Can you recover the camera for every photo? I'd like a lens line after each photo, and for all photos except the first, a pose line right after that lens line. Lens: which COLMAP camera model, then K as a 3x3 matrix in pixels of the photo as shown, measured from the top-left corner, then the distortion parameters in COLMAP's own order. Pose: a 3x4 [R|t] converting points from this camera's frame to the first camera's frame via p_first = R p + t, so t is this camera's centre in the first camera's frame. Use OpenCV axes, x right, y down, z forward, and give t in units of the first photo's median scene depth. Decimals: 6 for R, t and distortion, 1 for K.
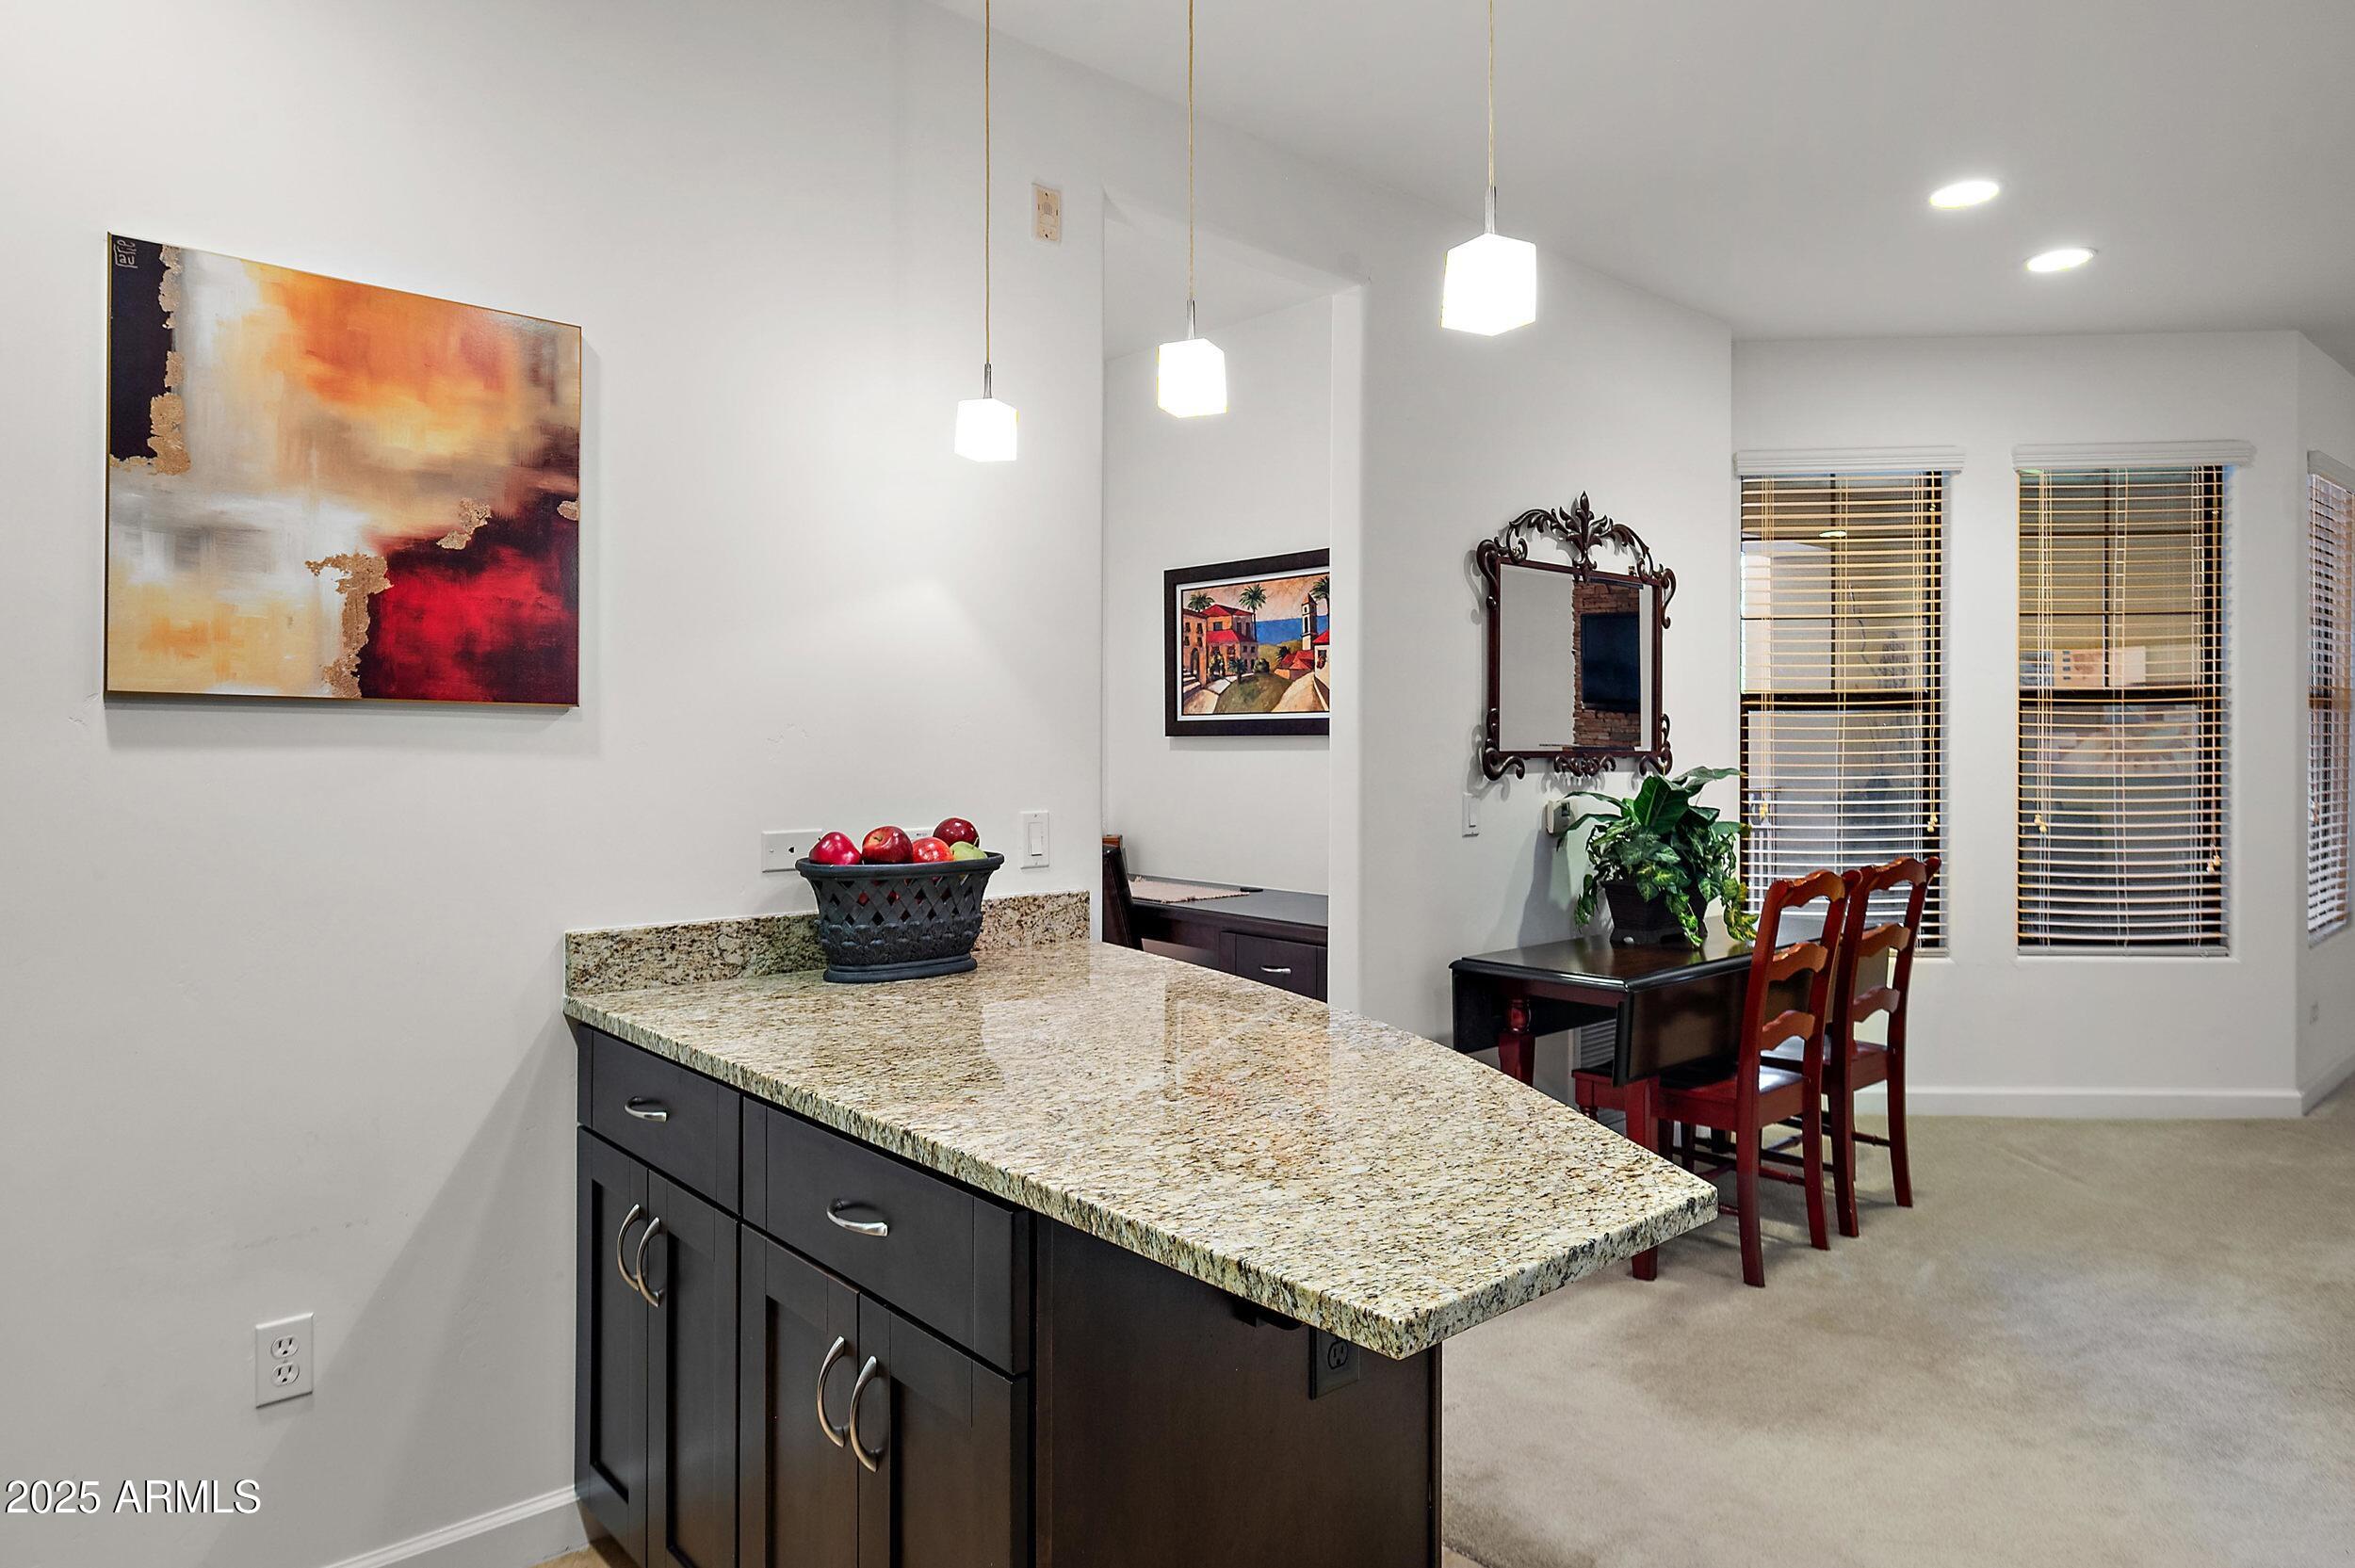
lens RADIAL K [[1427.4, 0, 1172.8], [0, 1427.4, 738.0], [0, 0, 1]] dist [0.026169, -0.001422]
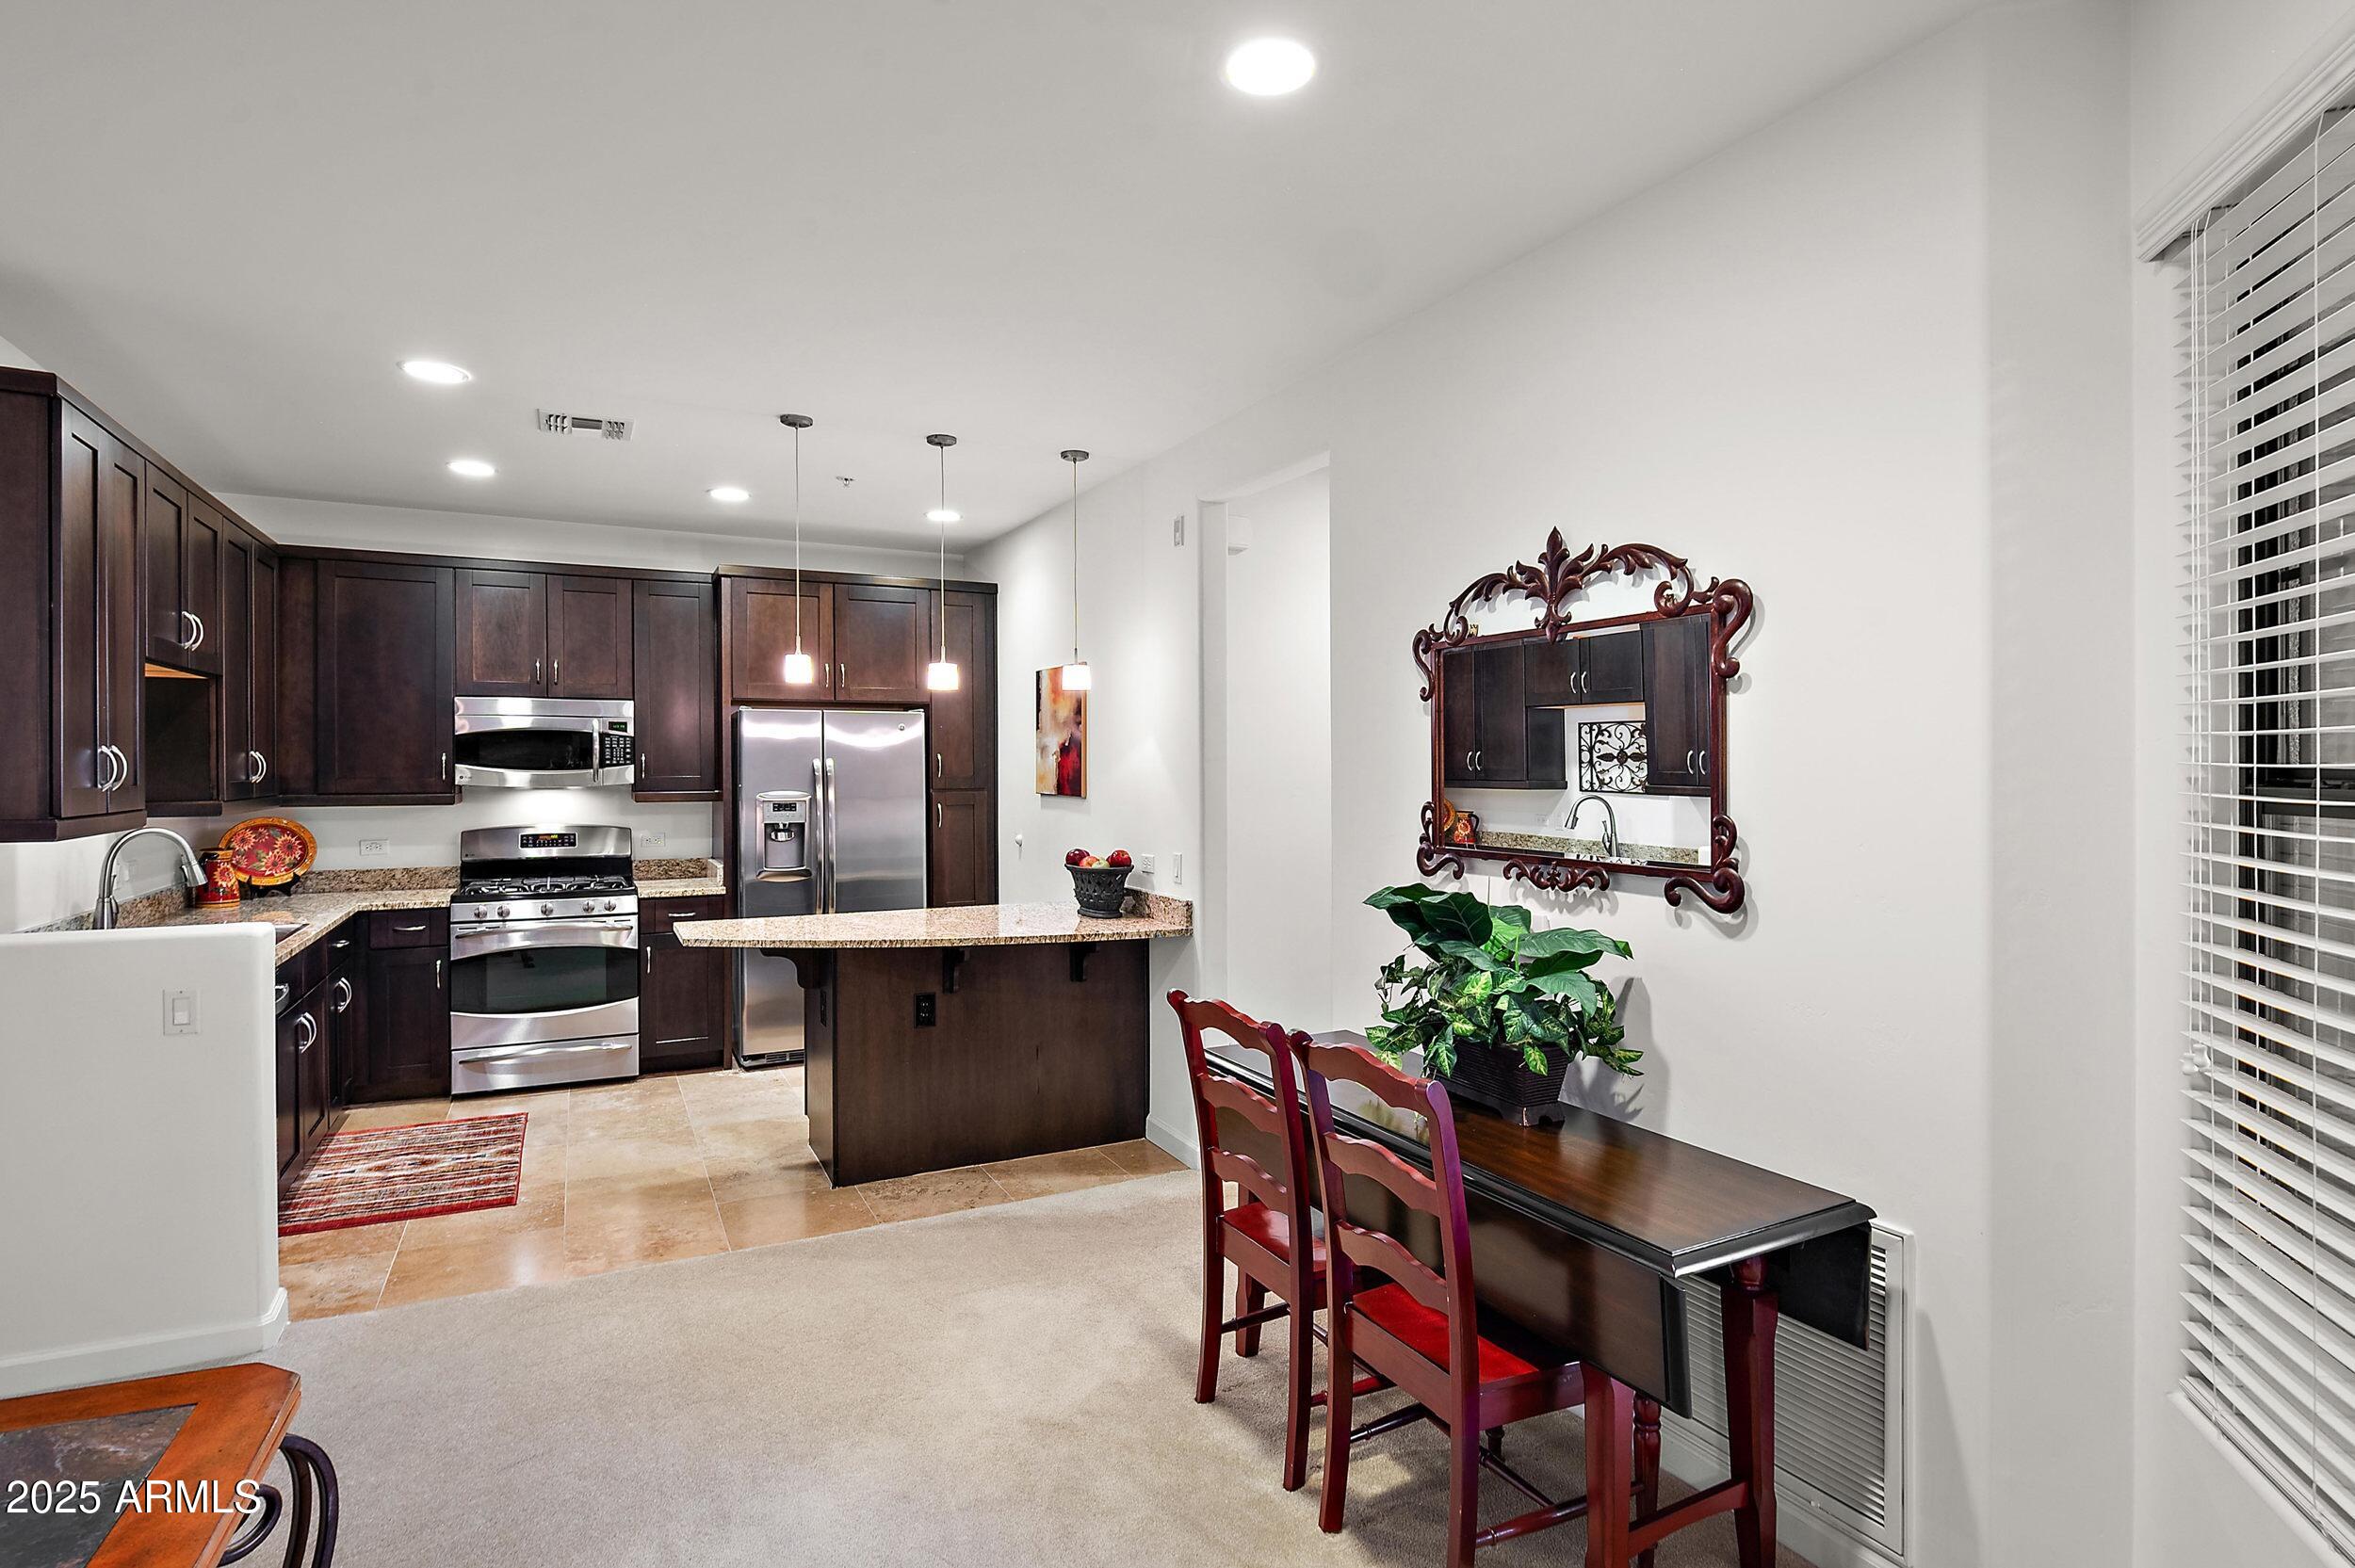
lens RADIAL K [[1168.9, 0, 1181.8], [0, 1168.9, 778.1], [0, 0, 1]] dist [-0.014419, -0.000669]
pose [[-0.241932, 0.007267, -0.970266, 1.893987], [0.006404, 0.999962, 0.005892, -0.076670], [0.970272, -0.004788, -0.241970, 1.879903]]
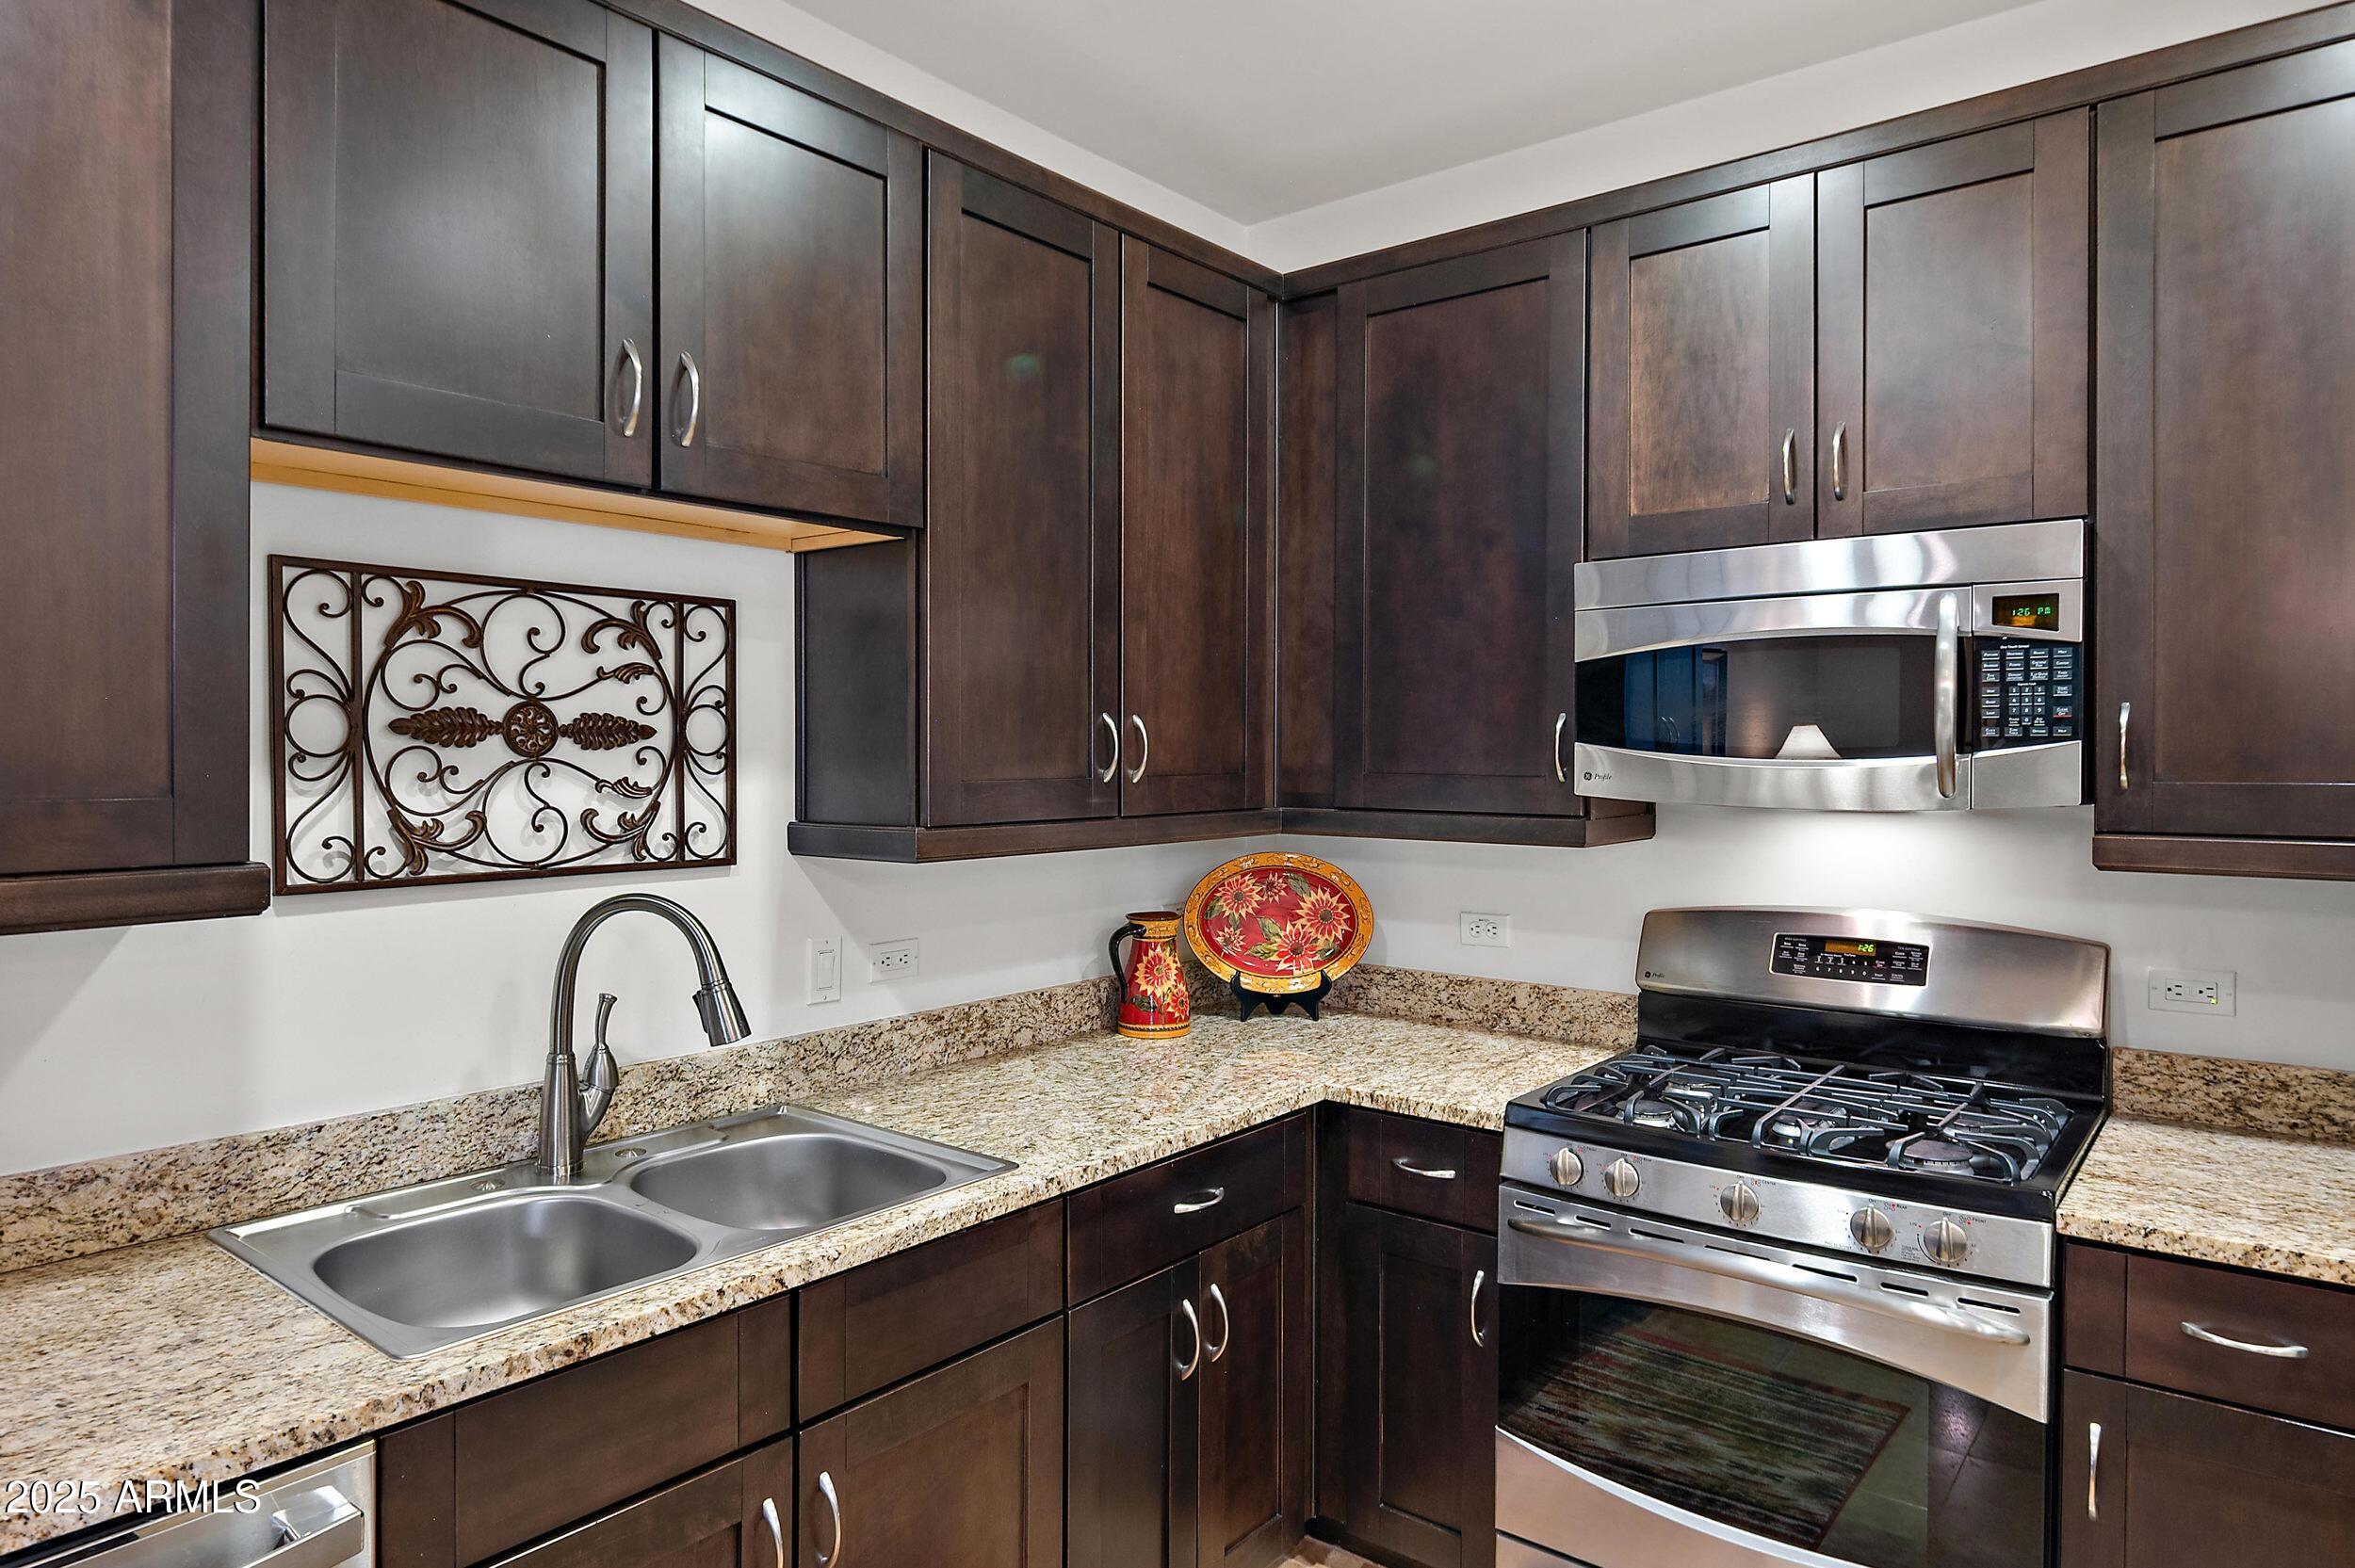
lens RADIAL K [[1418.0, 0, 1174.0], [0, 1418.0, 769.3], [0, 0, 1]] dist [-0.004562, -0.002720]
pose [[-0.985932, -0.002632, -0.167126, 0.336998], [-0.003388, 0.999985, 0.004239, -0.082729], [0.167112, 0.004745, -0.985927, 0.824489]]
